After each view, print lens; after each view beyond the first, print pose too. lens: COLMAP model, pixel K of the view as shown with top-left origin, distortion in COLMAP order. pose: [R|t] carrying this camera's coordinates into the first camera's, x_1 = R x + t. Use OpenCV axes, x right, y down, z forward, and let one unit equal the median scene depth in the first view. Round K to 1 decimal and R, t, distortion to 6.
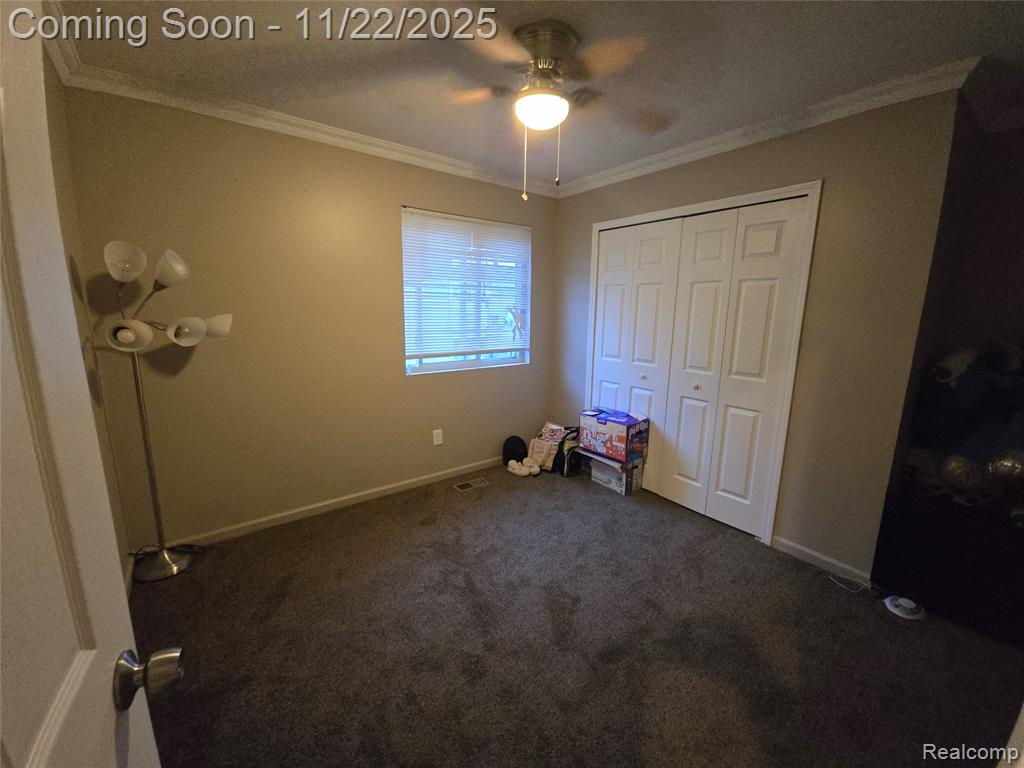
lens RADIAL K [[415.4, 0, 511.7], [0, 415.4, 384.8], [0, 0, 1]] dist [0.010143, -0.008585]
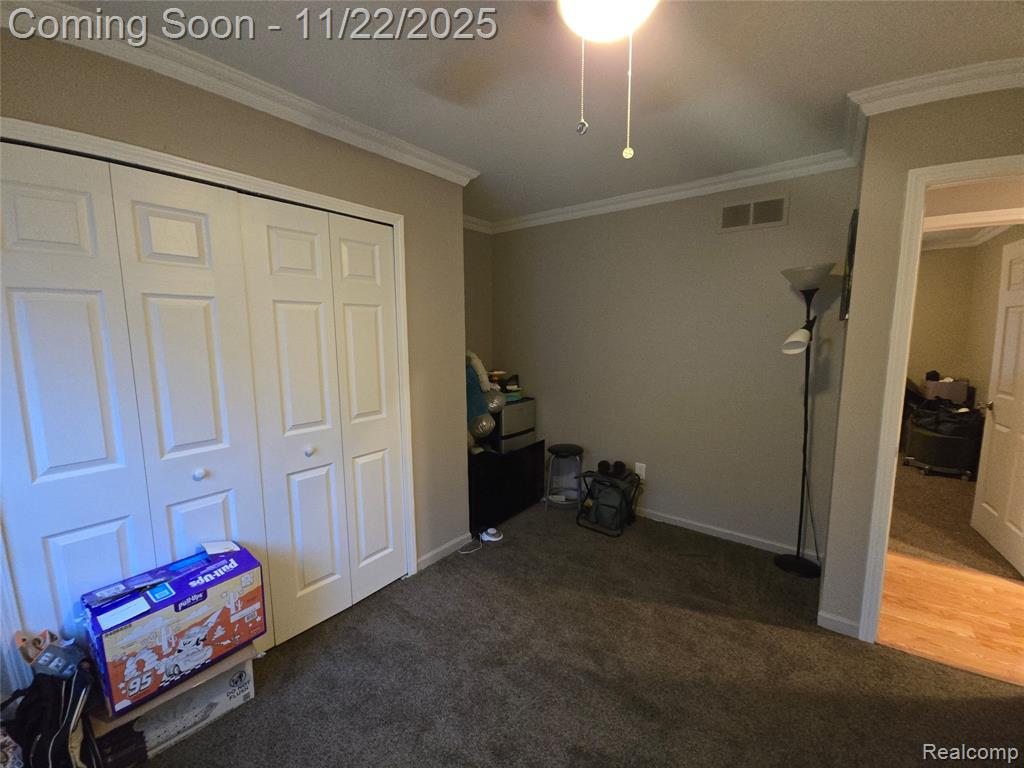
lens RADIAL K [[415.4, 0, 511.7], [0, 415.4, 384.8], [0, 0, 1]] dist [0.010143, -0.008585]
pose [[-0.258827, -0.137477, 0.956090, -0.293175], [0.181759, 0.965206, 0.187993, -0.171805], [-0.948669, 0.222436, -0.224833, 0.810151]]
